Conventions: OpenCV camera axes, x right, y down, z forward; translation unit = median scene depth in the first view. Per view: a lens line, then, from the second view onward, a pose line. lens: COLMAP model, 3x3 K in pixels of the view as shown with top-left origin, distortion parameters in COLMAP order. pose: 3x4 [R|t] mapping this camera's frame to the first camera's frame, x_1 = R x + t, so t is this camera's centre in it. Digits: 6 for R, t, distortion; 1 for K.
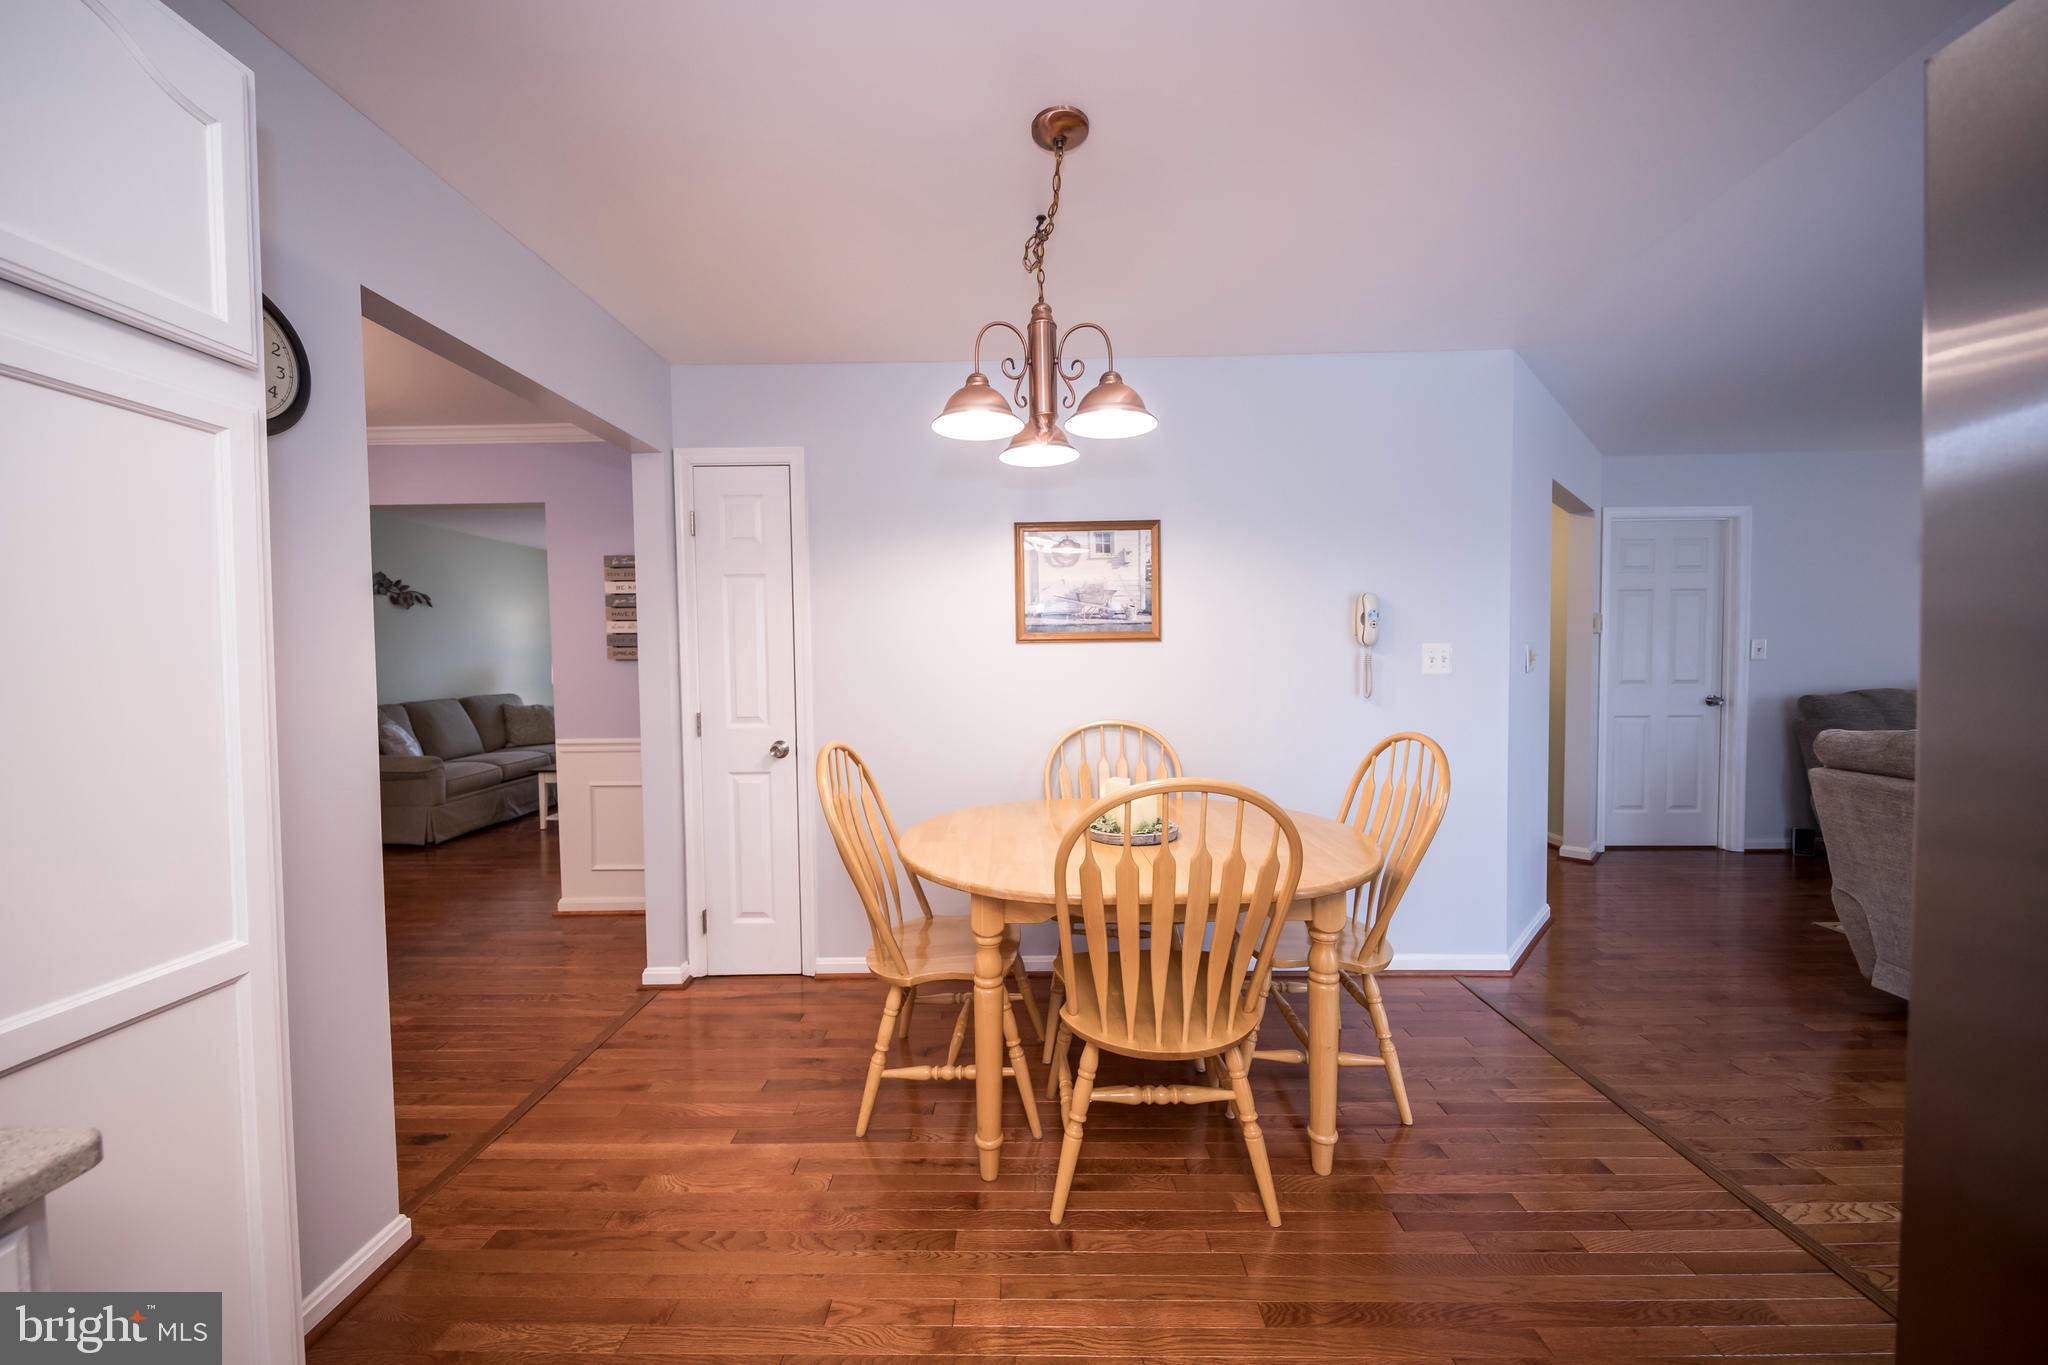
lens RADIAL K [[686.8, 0, 1039.5], [0, 686.8, 676.1], [0, 0, 1]] dist [-0.000346, -0.000050]
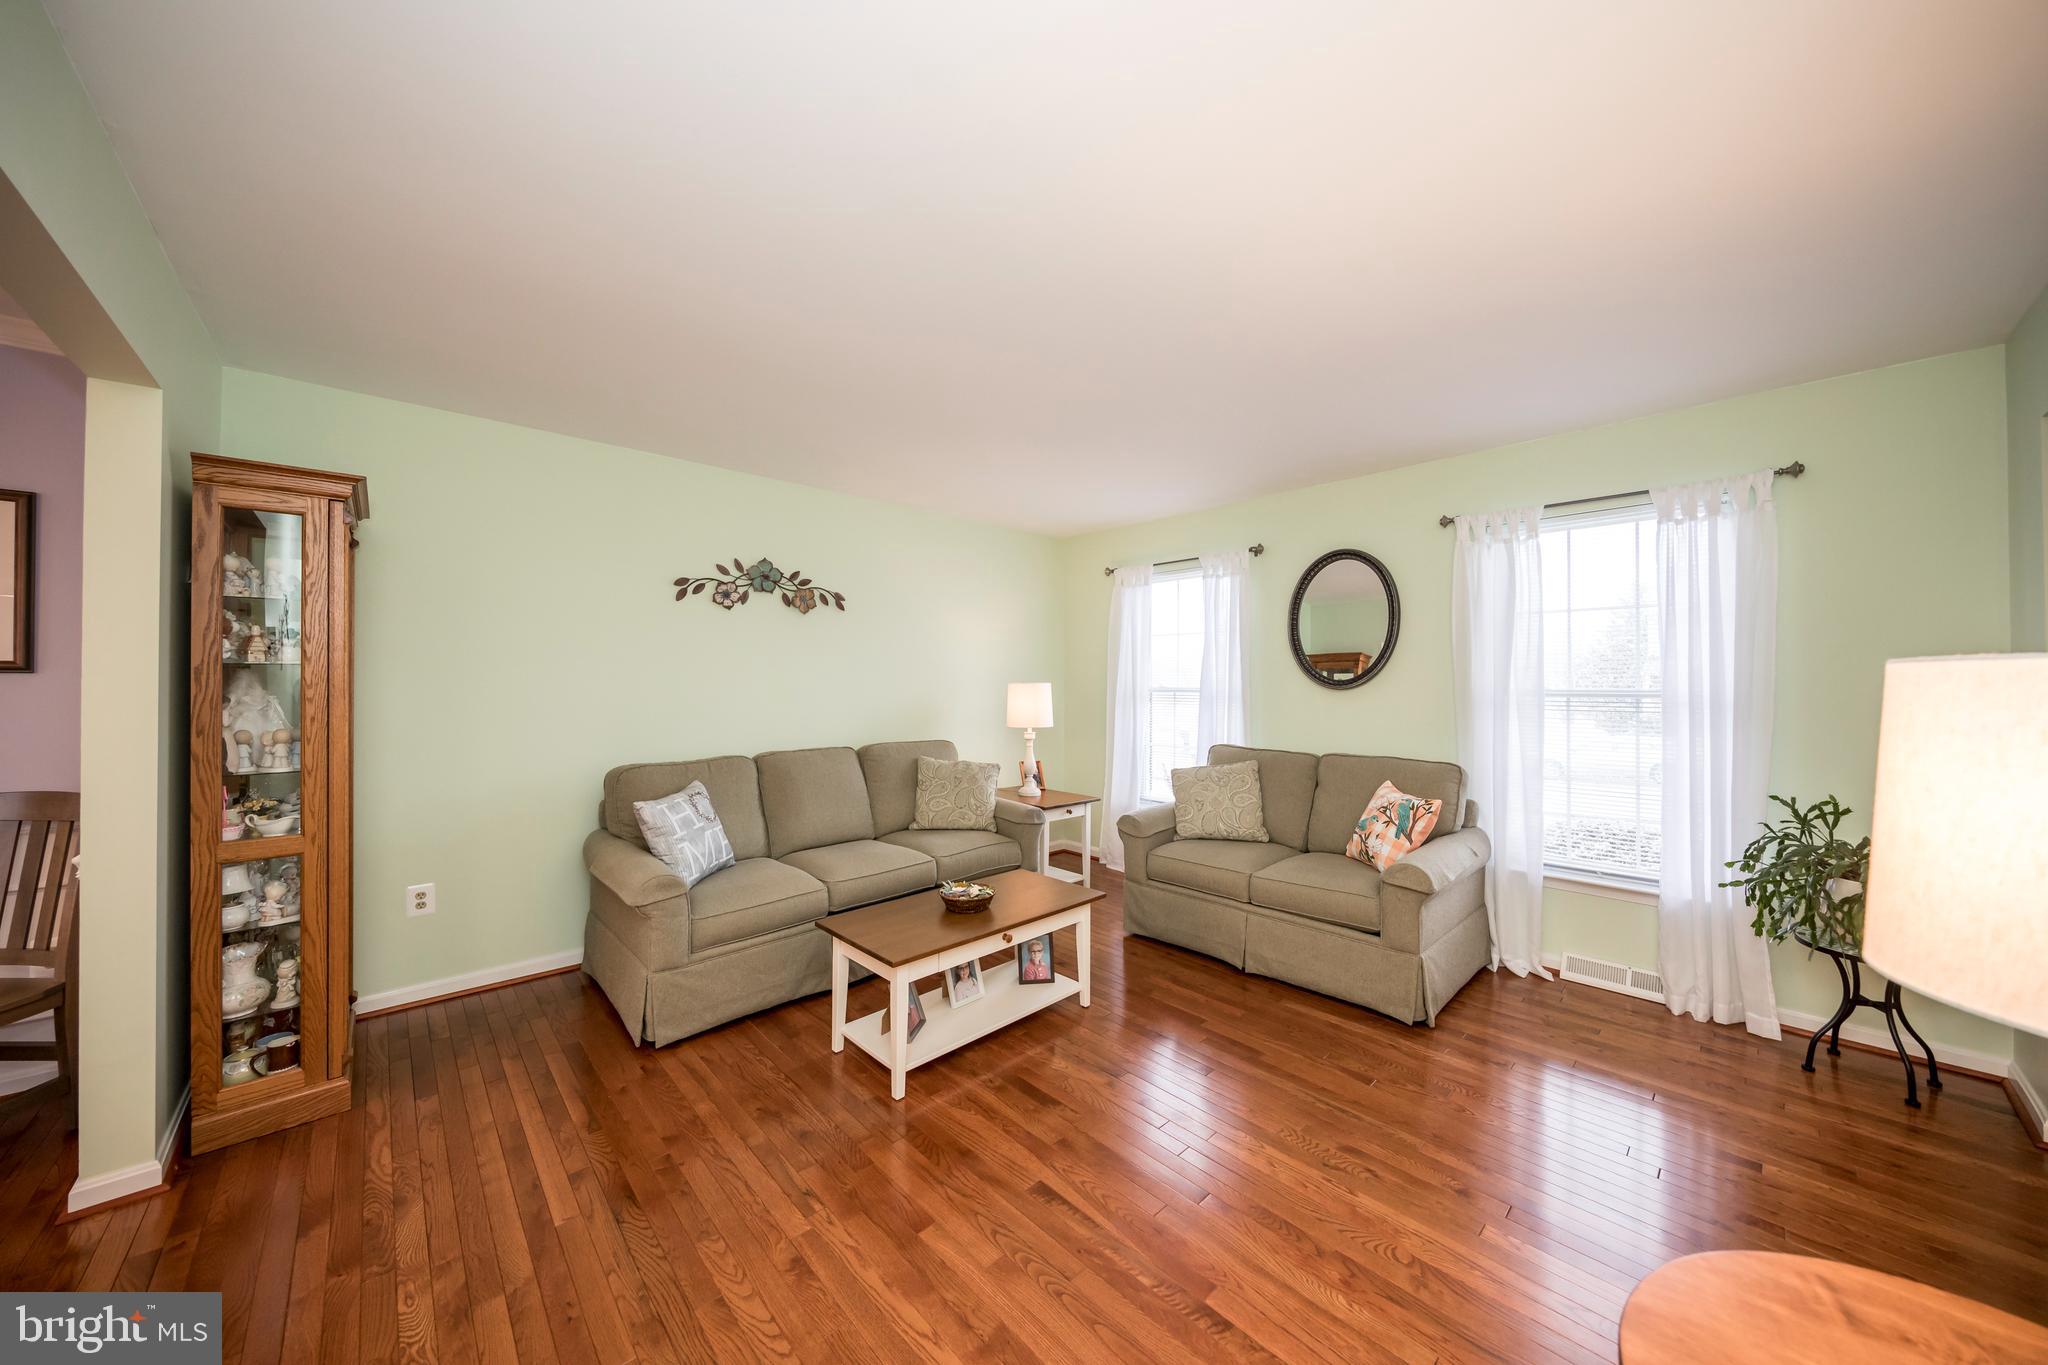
lens RADIAL K [[686.8, 0, 1039.5], [0, 686.8, 676.1], [0, 0, 1]] dist [-0.000346, -0.000050]
pose [[0.679240, 0.005337, -0.733897, -0.259207], [-0.033994, 0.999129, -0.024197, -0.026338], [0.733129, 0.041383, 0.678830, 0.718265]]
